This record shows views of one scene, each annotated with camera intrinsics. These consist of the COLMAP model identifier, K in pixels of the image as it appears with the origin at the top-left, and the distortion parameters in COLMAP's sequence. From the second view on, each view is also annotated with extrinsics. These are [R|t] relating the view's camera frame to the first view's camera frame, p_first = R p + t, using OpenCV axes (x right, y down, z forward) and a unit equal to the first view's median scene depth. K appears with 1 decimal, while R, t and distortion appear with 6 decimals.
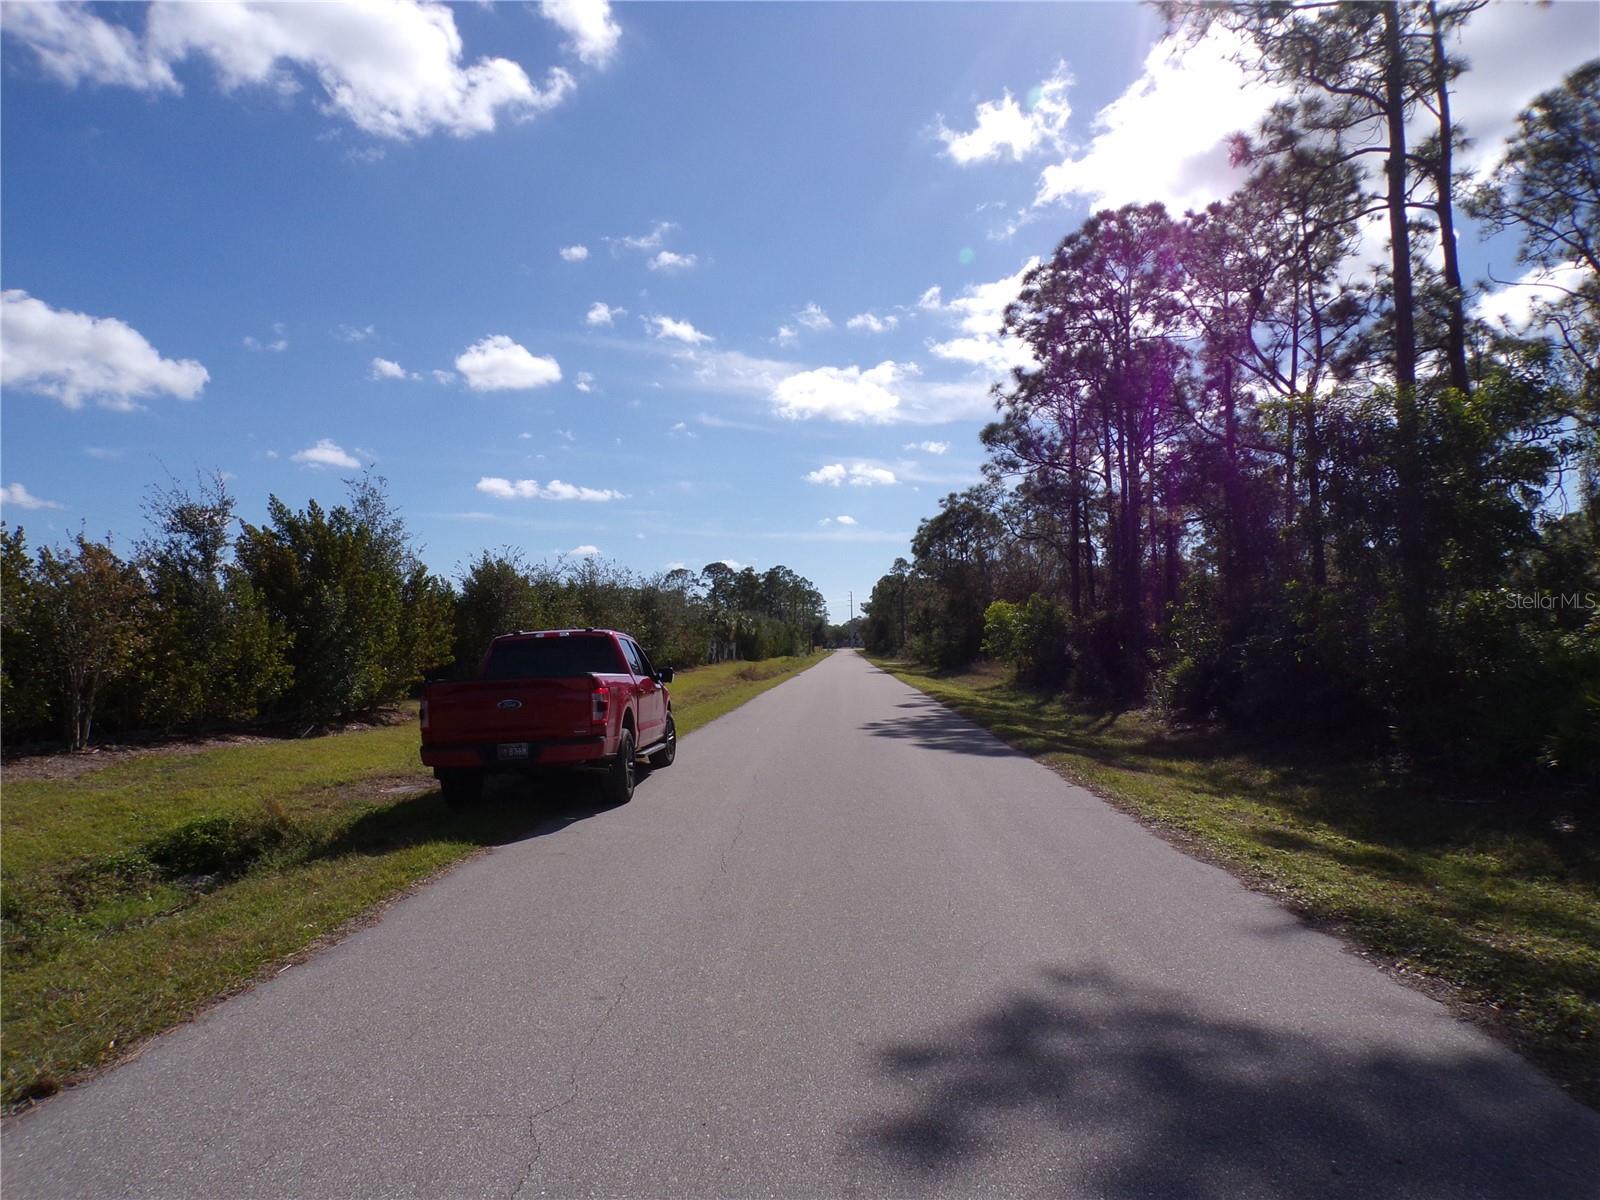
lens RADIAL K [[1141.3, 0, 800.0], [0, 1141.3, 600.0], [0, 0, 1]] dist [0.028065, -0.004011]
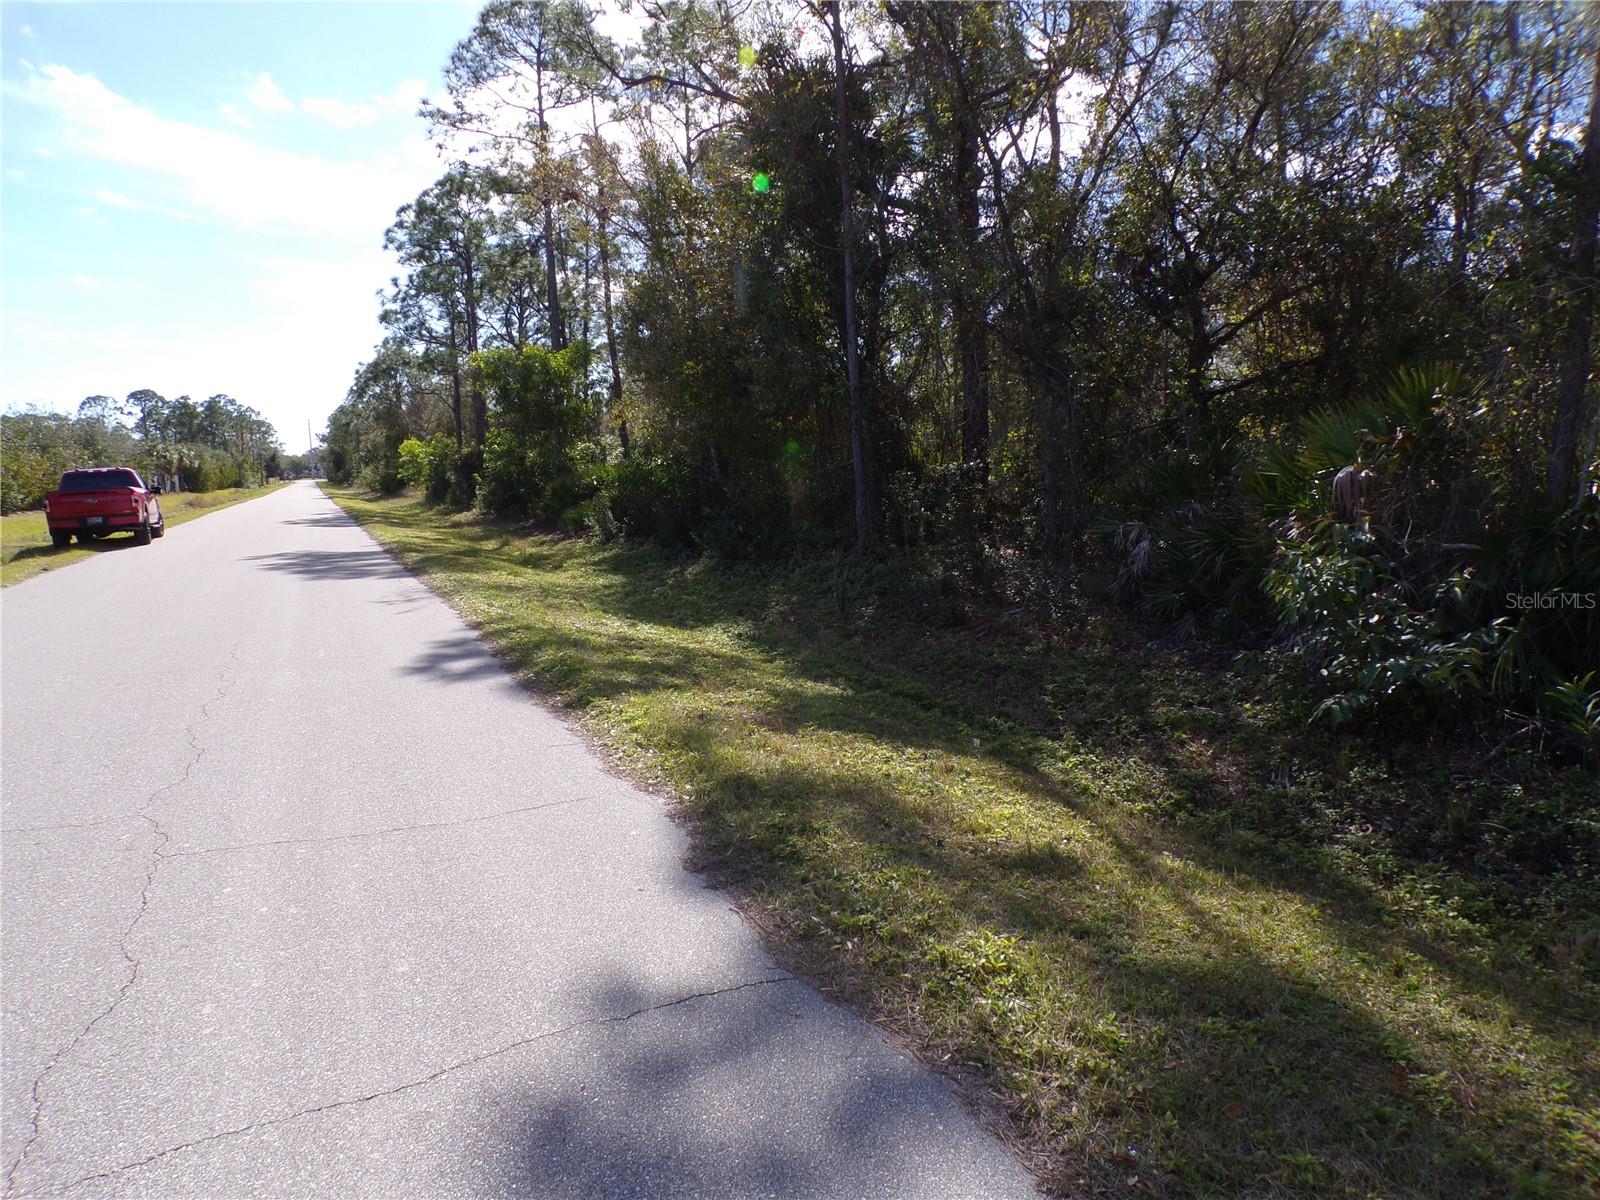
lens RADIAL K [[1141.3, 0, 800.0], [0, 1141.3, 600.0], [0, 0, 1]] dist [0.028065, -0.004011]
pose [[0.903897, -0.064909, 0.422796, 0.004037], [0.000908, 0.988708, 0.149849, -0.005214], [-0.427748, -0.135064, 0.893750, -0.150756]]
